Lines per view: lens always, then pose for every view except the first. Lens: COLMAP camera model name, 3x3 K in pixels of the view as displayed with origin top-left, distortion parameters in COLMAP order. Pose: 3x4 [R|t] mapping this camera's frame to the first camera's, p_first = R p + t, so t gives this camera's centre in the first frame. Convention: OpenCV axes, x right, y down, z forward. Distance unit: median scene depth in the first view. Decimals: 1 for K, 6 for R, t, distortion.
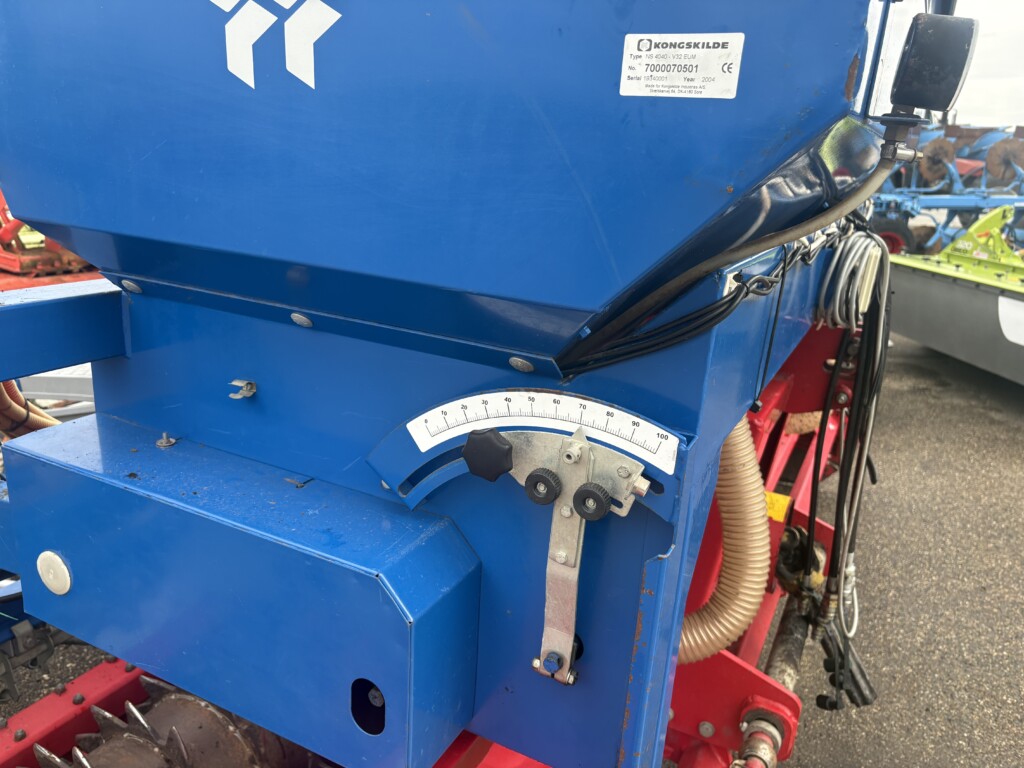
lens RADIAL K [[778.1, 0, 512.0], [0, 778.1, 384.0], [0, 0, 1]] dist [0.059075, -0.063654]
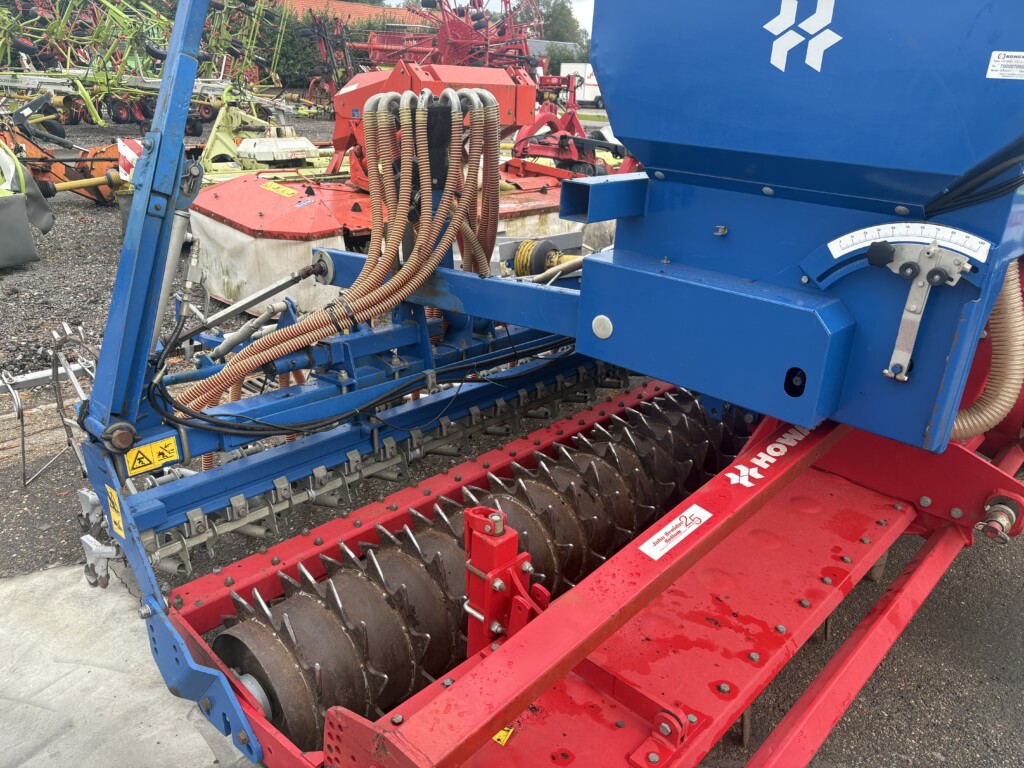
lens RADIAL K [[778.4, 0, 510.7], [0, 778.4, 391.4], [0, 0, 1]] dist [0.058201, -0.062890]
pose [[0.961539, 0.089706, -0.259608, -0.388325], [-0.066370, 0.993038, 0.097315, 0.306317], [0.266530, -0.076342, 0.960798, -1.237473]]
